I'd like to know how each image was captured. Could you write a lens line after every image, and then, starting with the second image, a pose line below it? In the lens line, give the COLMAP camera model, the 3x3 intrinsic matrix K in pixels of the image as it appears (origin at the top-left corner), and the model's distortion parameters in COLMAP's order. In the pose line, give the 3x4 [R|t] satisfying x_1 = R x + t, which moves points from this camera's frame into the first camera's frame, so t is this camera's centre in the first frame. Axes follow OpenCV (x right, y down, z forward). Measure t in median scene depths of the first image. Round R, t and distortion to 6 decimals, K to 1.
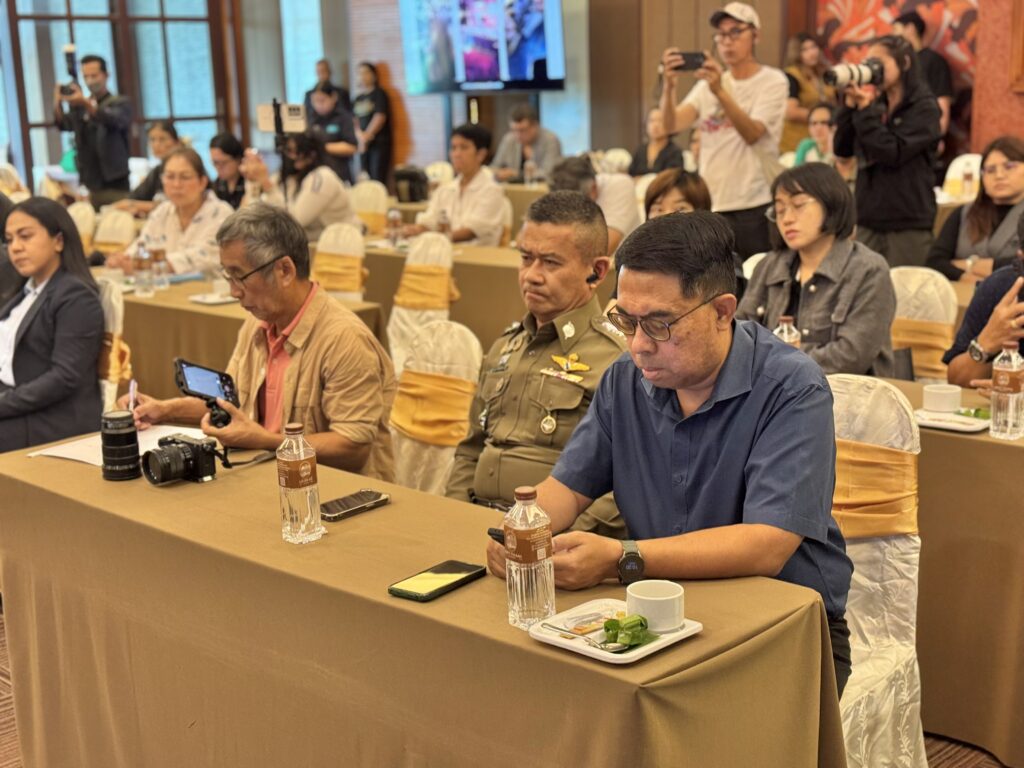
lens RADIAL K [[1473.4, 0, 512.0], [0, 1473.4, 384.0], [0, 0, 1]] dist [0.090750, -0.130417]
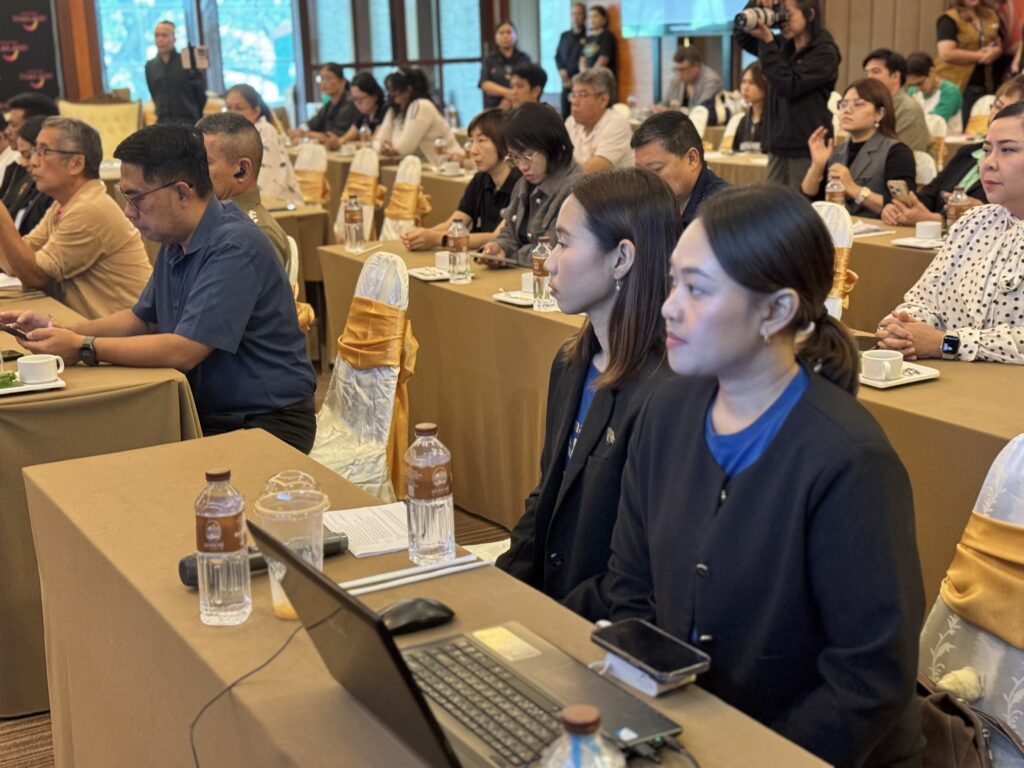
lens RADIAL K [[1473.4, 0, 512.0], [0, 1473.4, 384.0], [0, 0, 1]] dist [0.090750, -0.130417]
pose [[0.960418, 0.062150, -0.271543, 0.744866], [-0.051546, 0.997610, 0.046019, 0.047702], [0.273754, -0.030200, 0.961326, -0.293152]]
